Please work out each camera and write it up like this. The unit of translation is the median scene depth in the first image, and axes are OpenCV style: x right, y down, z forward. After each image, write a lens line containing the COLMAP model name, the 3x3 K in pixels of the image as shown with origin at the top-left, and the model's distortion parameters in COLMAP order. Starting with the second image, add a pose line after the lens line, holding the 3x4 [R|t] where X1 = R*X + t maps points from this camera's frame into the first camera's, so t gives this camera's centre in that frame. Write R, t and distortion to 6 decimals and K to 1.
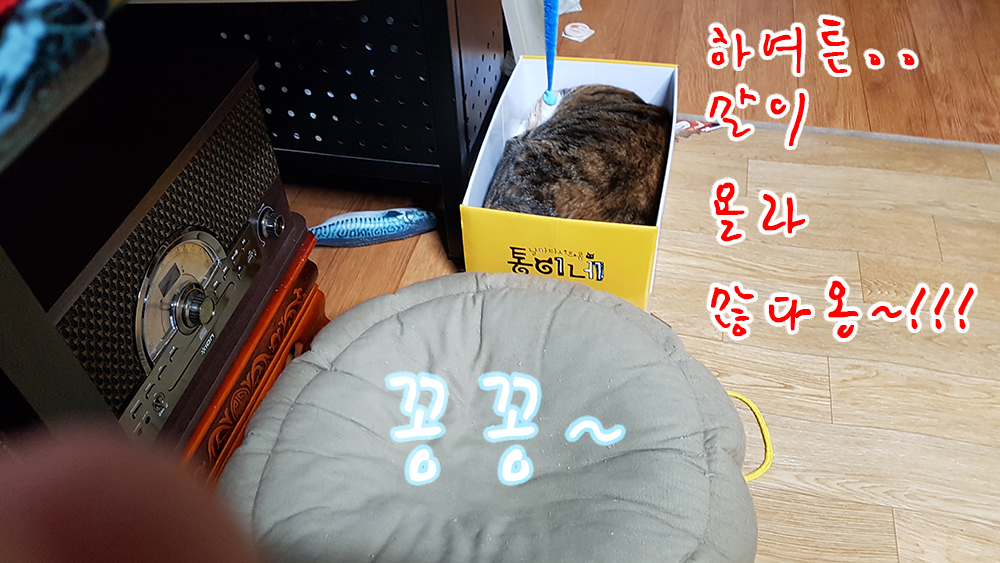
lens RADIAL K [[763.9, 0, 498.3], [0, 763.9, 278.9], [0, 0, 1]] dist [0.000501, 0.007793]
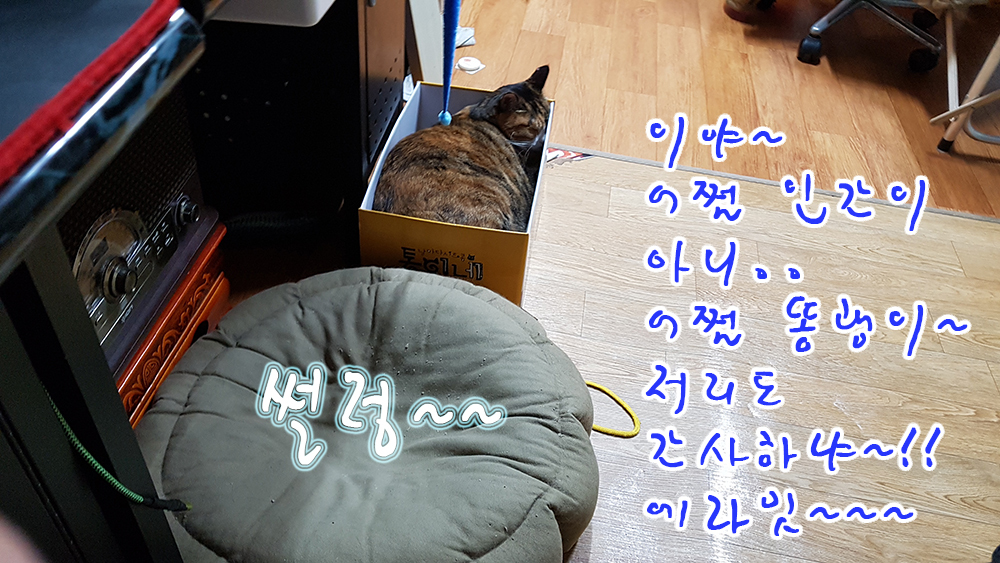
lens RADIAL K [[763.9, 0, 500.1], [0, 763.9, 285.0], [0, 0, 1]] dist [0.000501, 0.007793]
pose [[0.987982, 0.040336, 0.149213, -0.007281], [-0.035575, 0.998774, -0.034435, 0.047327], [-0.150419, 0.028713, 0.988205, -0.140903]]
